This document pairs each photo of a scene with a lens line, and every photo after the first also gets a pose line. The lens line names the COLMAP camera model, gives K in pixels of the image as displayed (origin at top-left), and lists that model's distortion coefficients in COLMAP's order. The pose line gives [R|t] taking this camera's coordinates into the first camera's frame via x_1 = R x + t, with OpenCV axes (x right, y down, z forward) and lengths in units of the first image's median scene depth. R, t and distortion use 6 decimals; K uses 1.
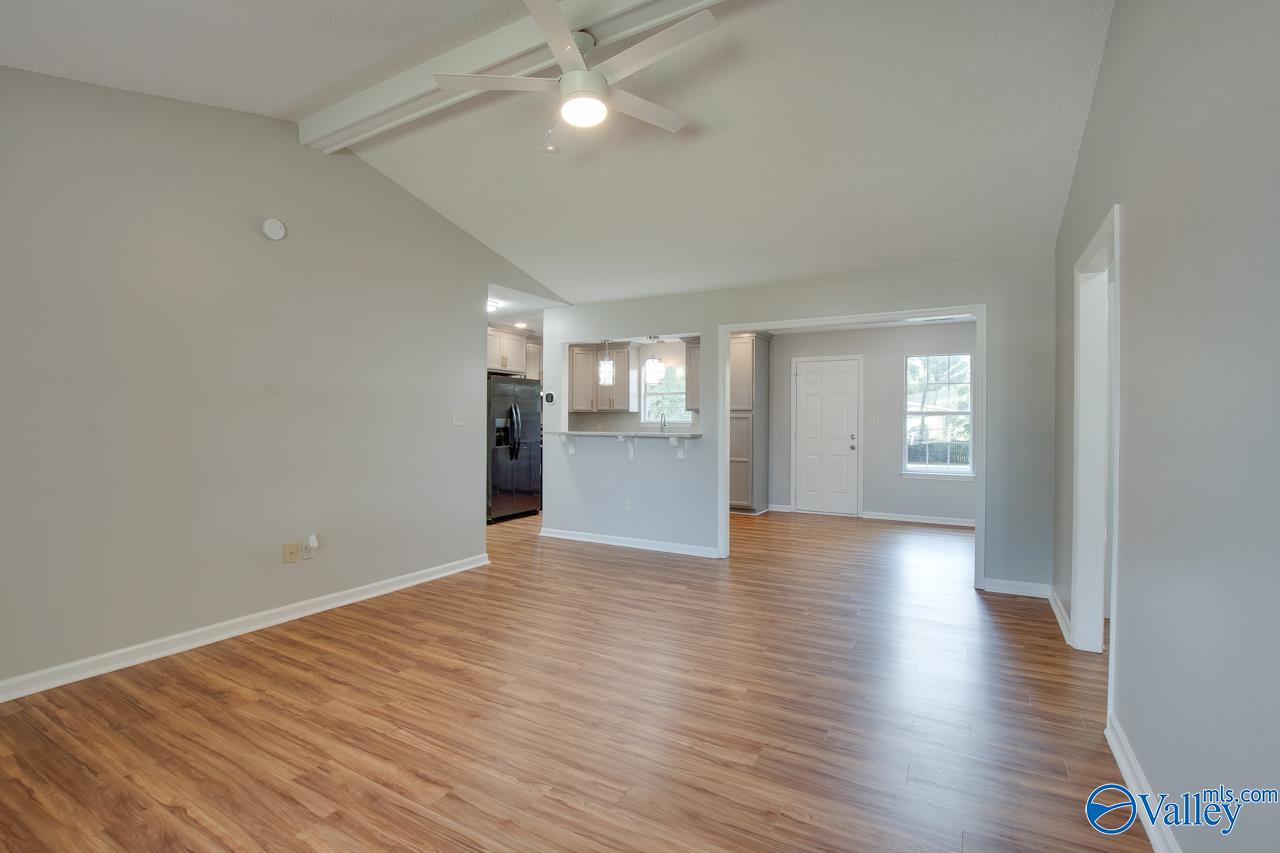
lens RADIAL K [[585.1, 0, 641.7], [0, 585.1, 423.3], [0, 0, 1]] dist [-0.032639, 0.004755]
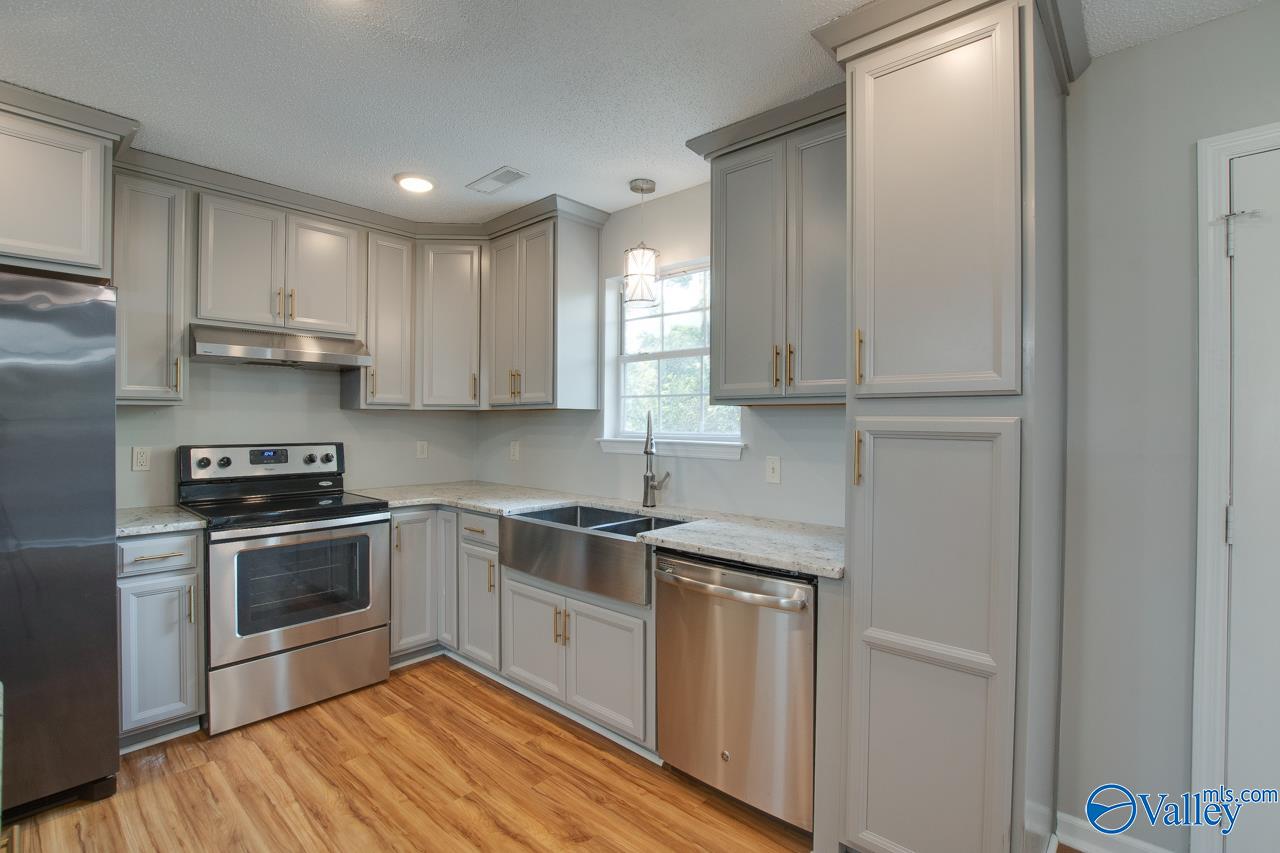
lens RADIAL K [[585.1, 0, 642.3], [0, 585.1, 421.9], [0, 0, 1]] dist [-0.032639, 0.004755]
pose [[0.978037, 0.000647, -0.208432, 0.211585], [-0.001664, 0.999988, -0.004704, -0.024101], [0.208426, 0.004948, 0.978026, 1.508946]]
